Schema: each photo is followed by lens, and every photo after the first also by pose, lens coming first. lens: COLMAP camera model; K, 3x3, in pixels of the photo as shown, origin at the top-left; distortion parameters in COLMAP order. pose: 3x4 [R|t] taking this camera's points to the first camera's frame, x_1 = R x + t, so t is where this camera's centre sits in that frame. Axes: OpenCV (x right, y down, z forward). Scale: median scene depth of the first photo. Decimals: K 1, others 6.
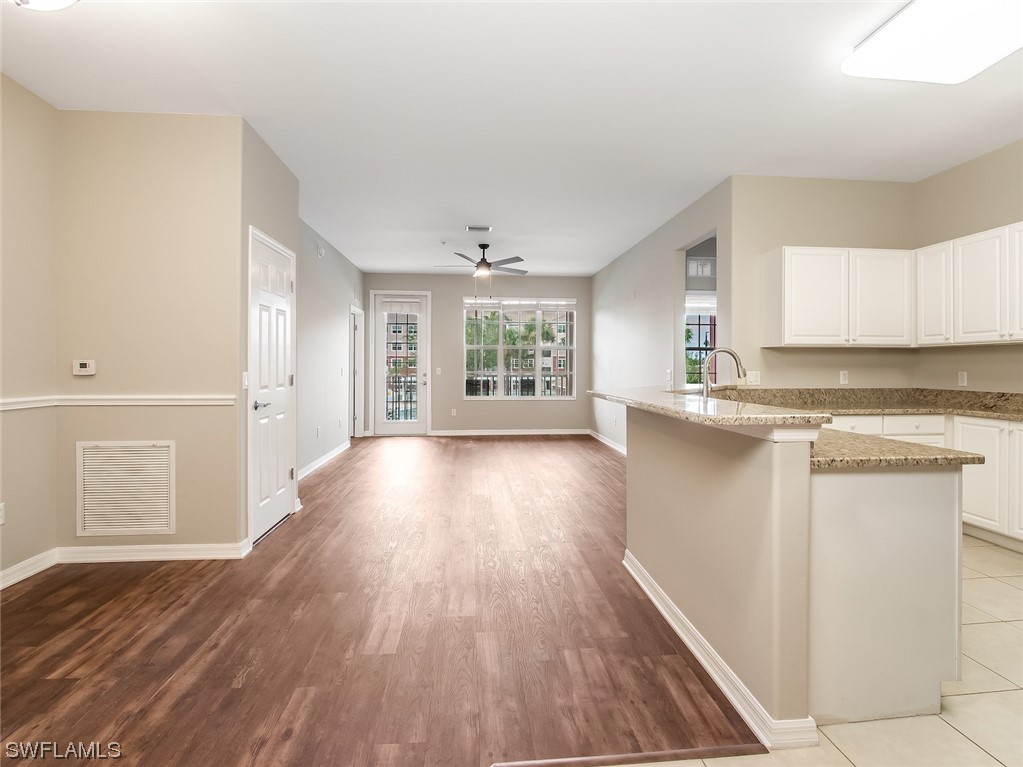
lens RADIAL K [[507.2, 0, 518.4], [0, 507.2, 372.9], [0, 0, 1]] dist [-0.012790, -0.000263]
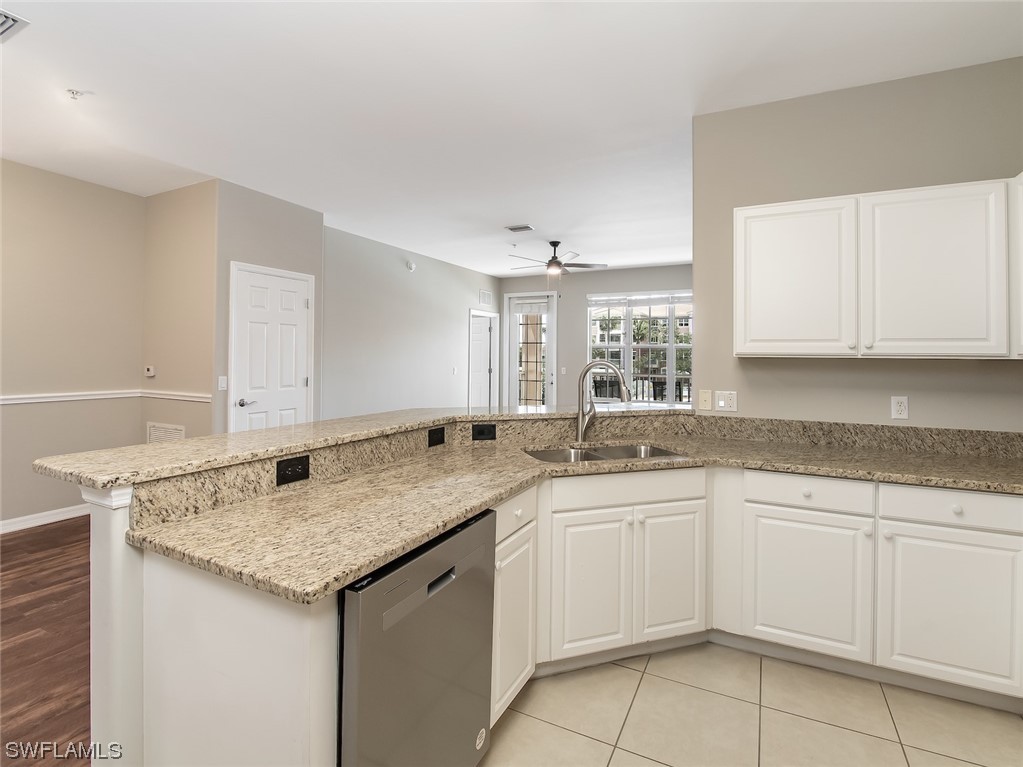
lens RADIAL K [[497.6, 0, 514.9], [0, 497.6, 354.3], [0, 0, 1]] dist [-0.016904, -0.000334]
pose [[0.842700, 0.003846, -0.538369, 0.671583], [-0.015084, 0.999751, -0.016468, -0.043738], [0.538172, 0.021999, 0.842548, 0.307772]]
